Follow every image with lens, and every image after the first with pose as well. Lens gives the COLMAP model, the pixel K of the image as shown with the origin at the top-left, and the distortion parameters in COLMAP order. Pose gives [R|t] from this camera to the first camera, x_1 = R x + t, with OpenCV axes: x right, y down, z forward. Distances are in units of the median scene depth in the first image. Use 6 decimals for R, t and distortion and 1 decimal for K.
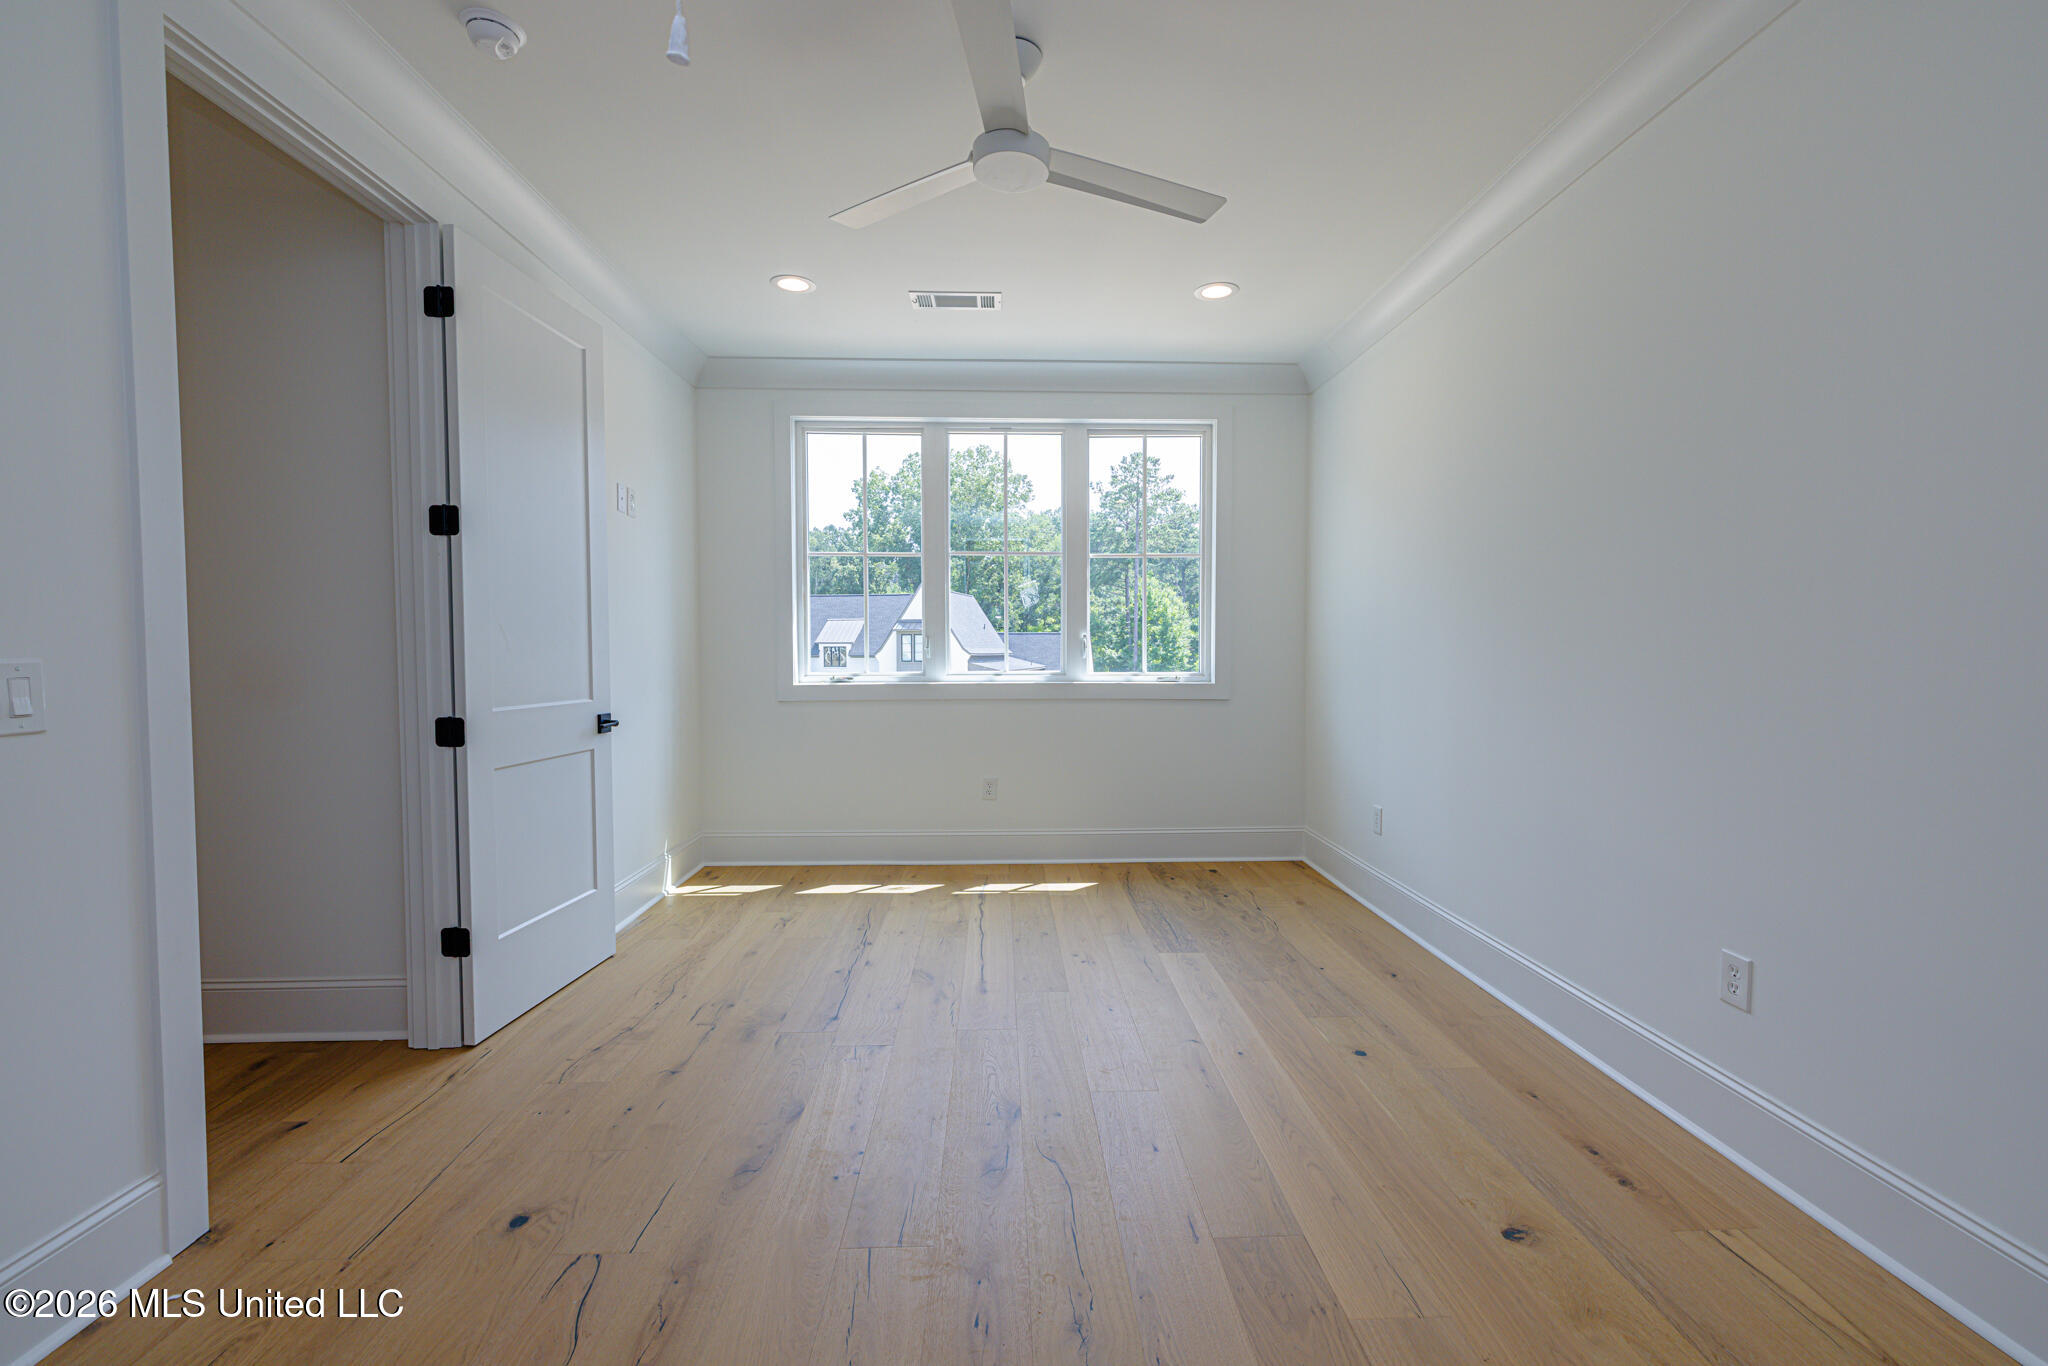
lens RADIAL K [[860.8, 0, 1024.8], [0, 860.8, 658.9], [0, 0, 1]] dist [0.000555, 0.000066]
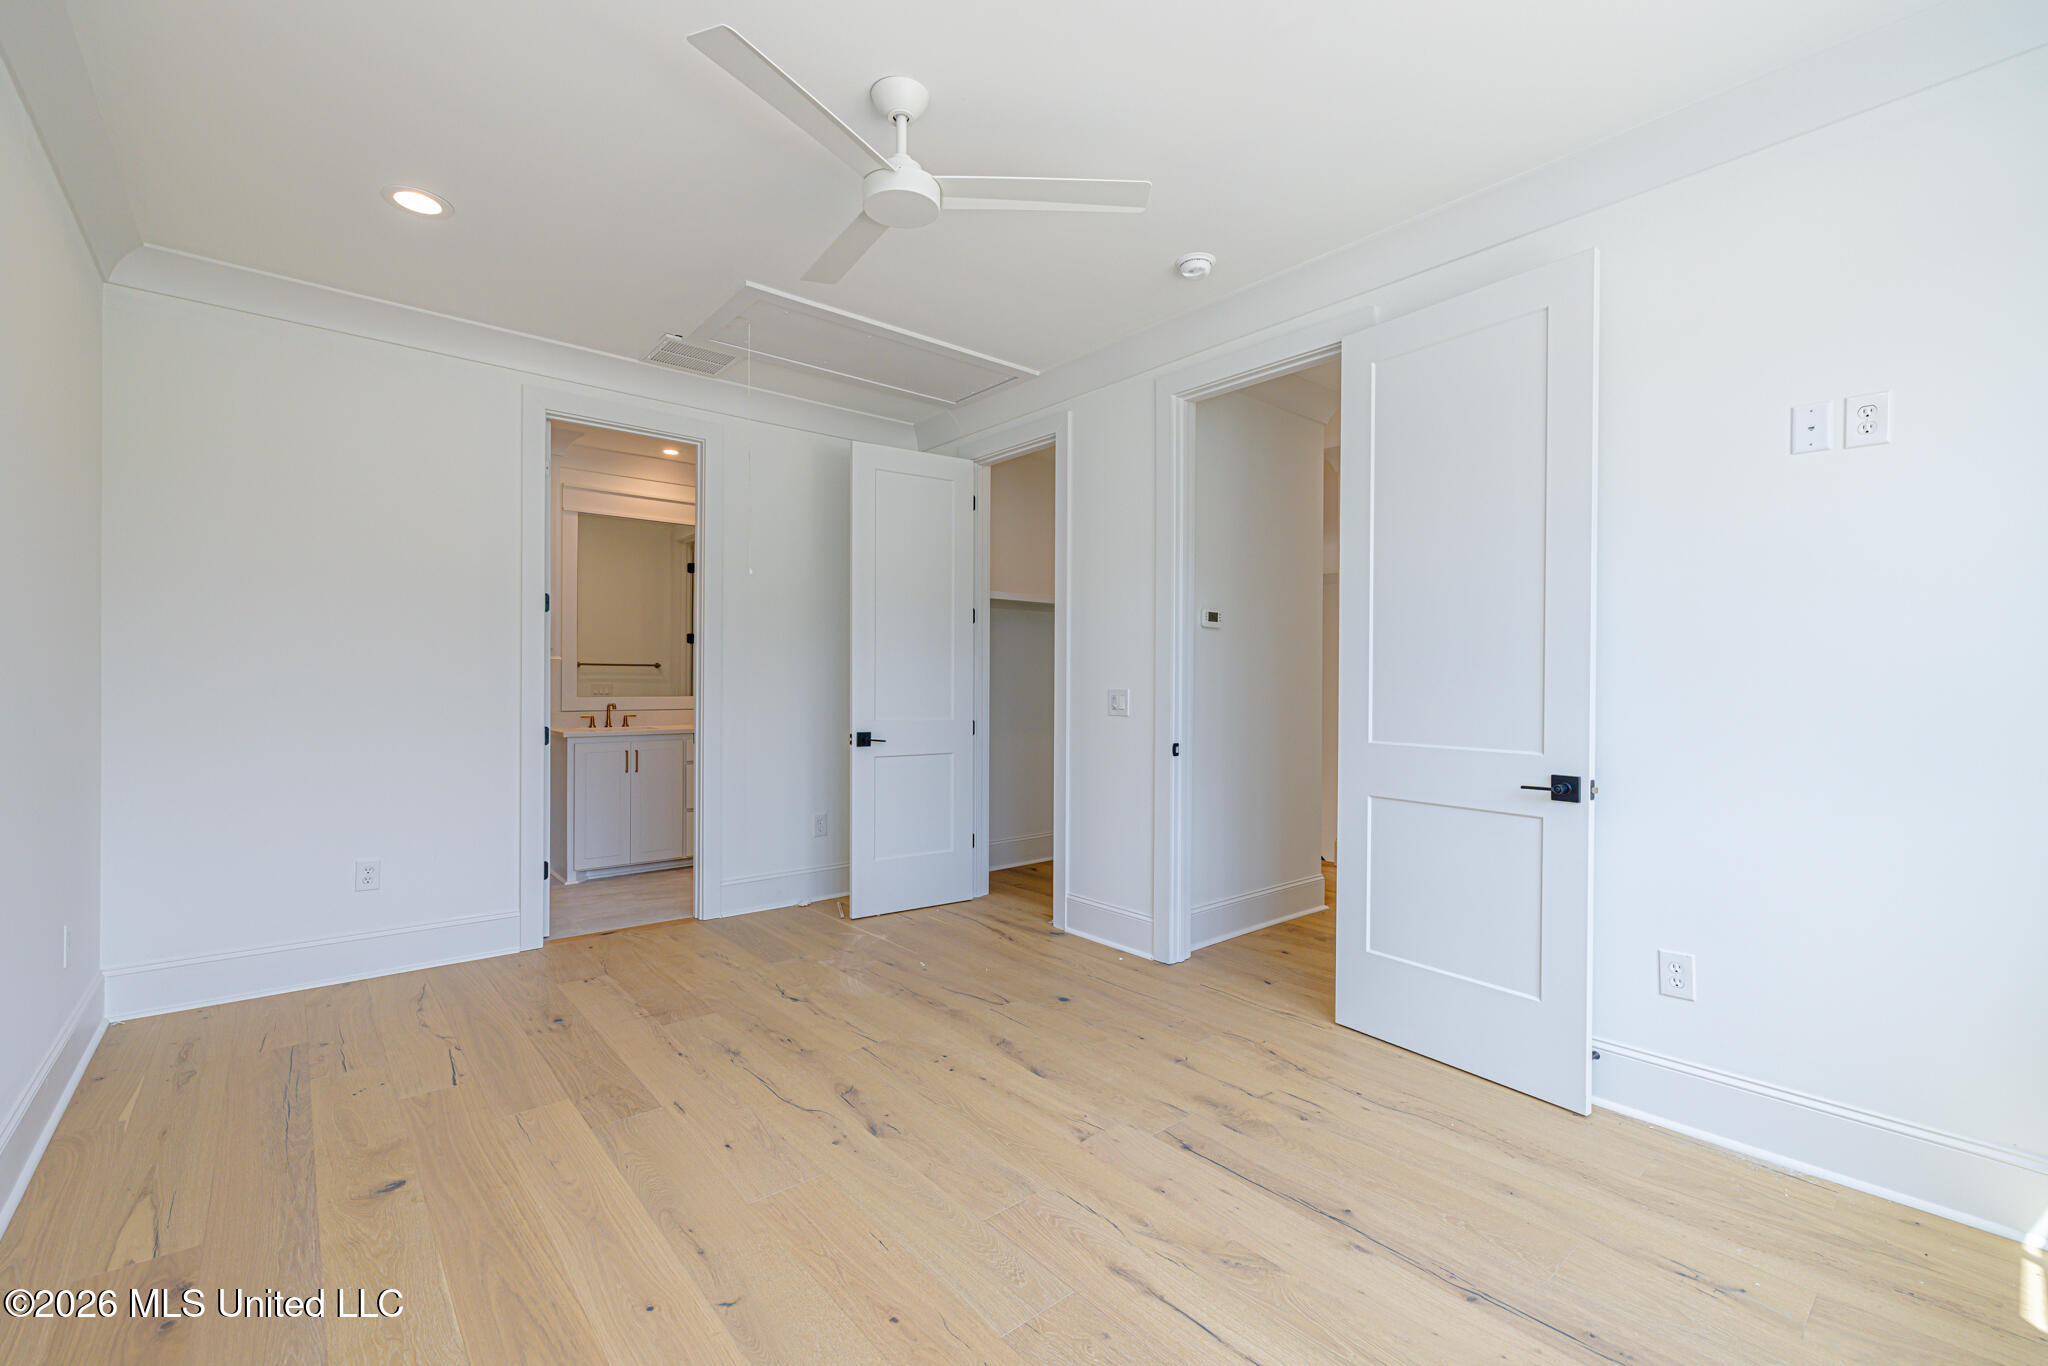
lens RADIAL K [[877.3, 0, 1031.6], [0, 877.3, 703.0], [0, 0, 1]] dist [0.001338, 0.000337]
pose [[-0.779153, 0.011809, -0.626723, 0.435528], [-0.011868, 0.999365, 0.033584, -0.022357], [0.626722, 0.033605, -0.778518, 1.682535]]
